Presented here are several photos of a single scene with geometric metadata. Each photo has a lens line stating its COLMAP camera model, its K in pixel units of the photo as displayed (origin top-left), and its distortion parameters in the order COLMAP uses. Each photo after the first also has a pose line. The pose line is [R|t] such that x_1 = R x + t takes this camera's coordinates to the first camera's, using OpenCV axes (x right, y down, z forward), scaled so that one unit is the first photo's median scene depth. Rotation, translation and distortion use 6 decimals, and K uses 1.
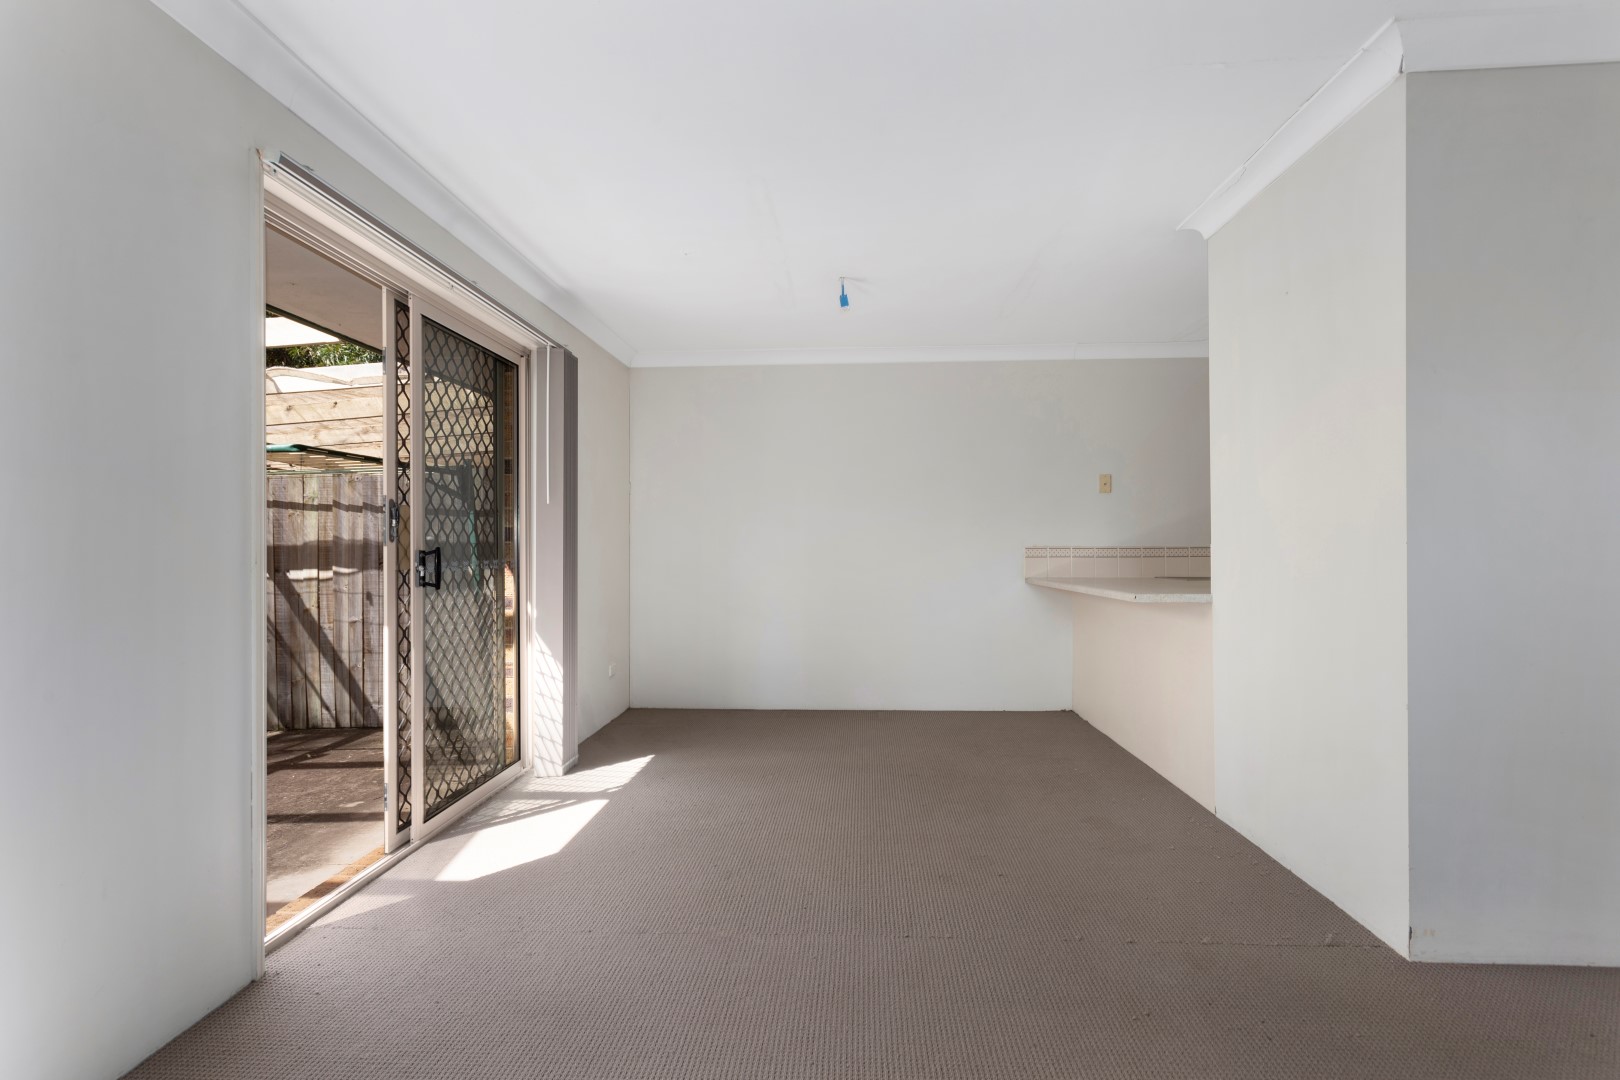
lens RADIAL K [[765.0, 0, 810.0], [0, 765.0, 540.0], [0, 0, 1]] dist [0.001185, 0.000332]
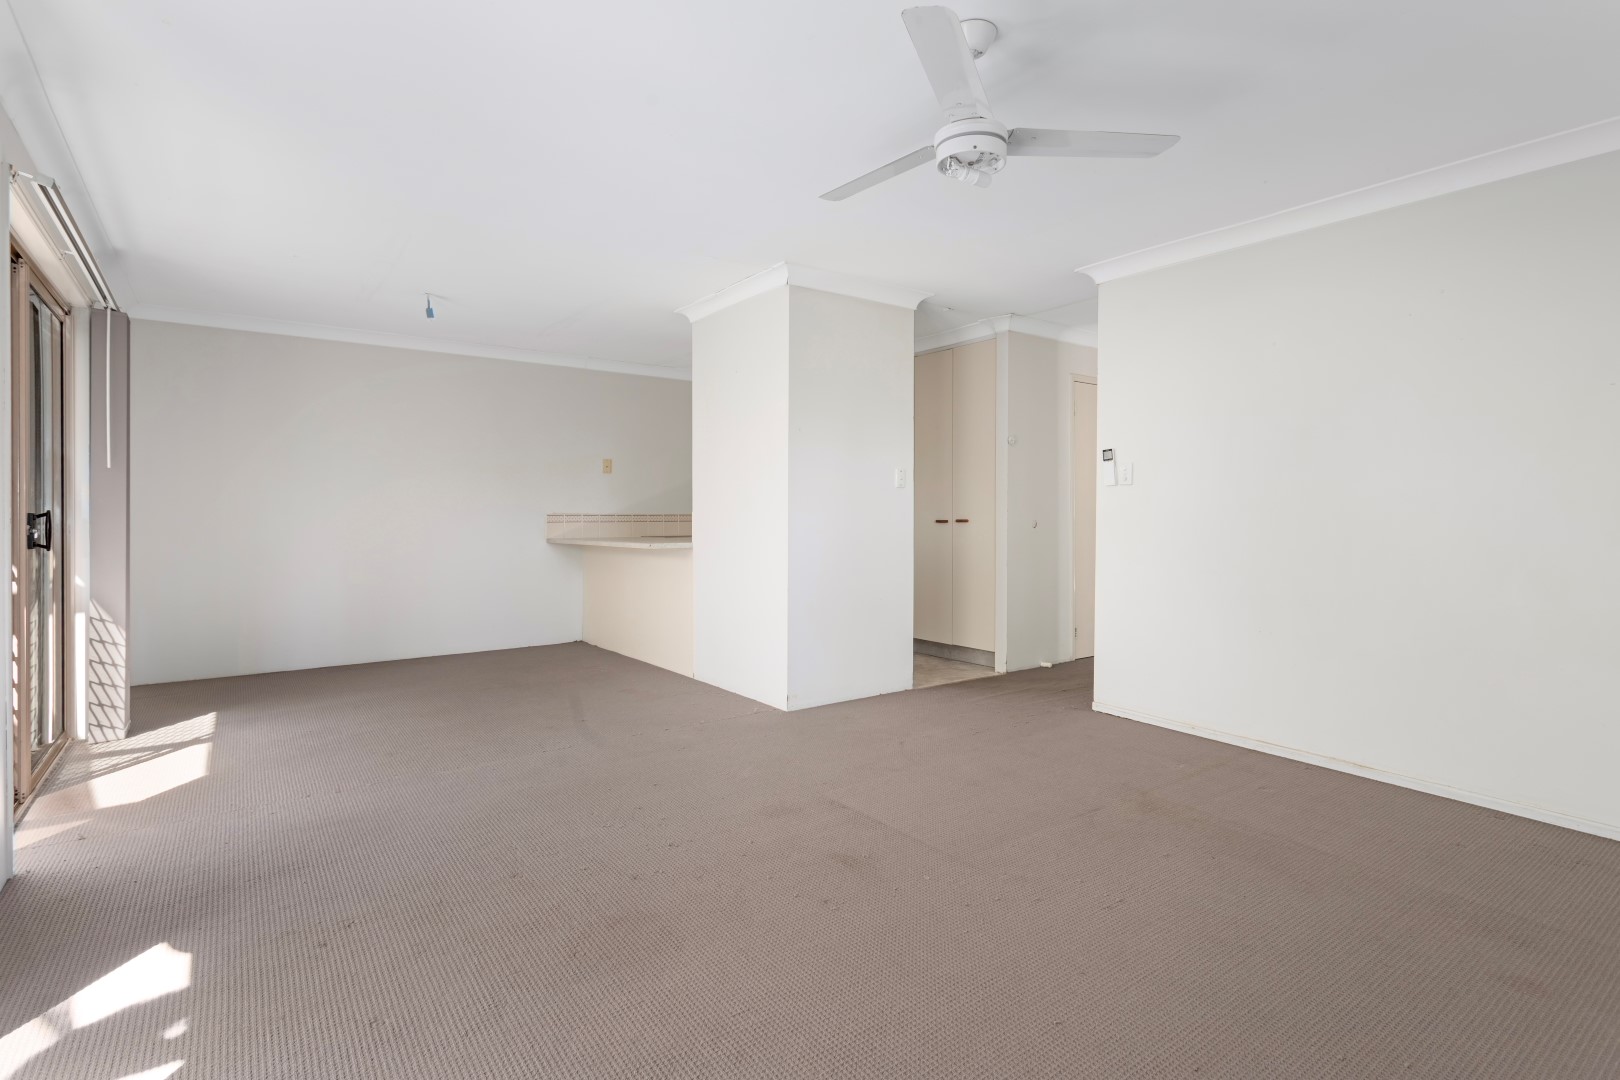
lens RADIAL K [[765.0, 0, 810.0], [0, 765.0, 540.0], [0, 0, 1]] dist [0.001185, 0.000332]
pose [[0.768266, -0.017393, 0.639895, -0.228908], [-0.008486, 0.999266, 0.037350, 0.001535], [-0.640075, -0.034125, 0.767554, -0.287516]]
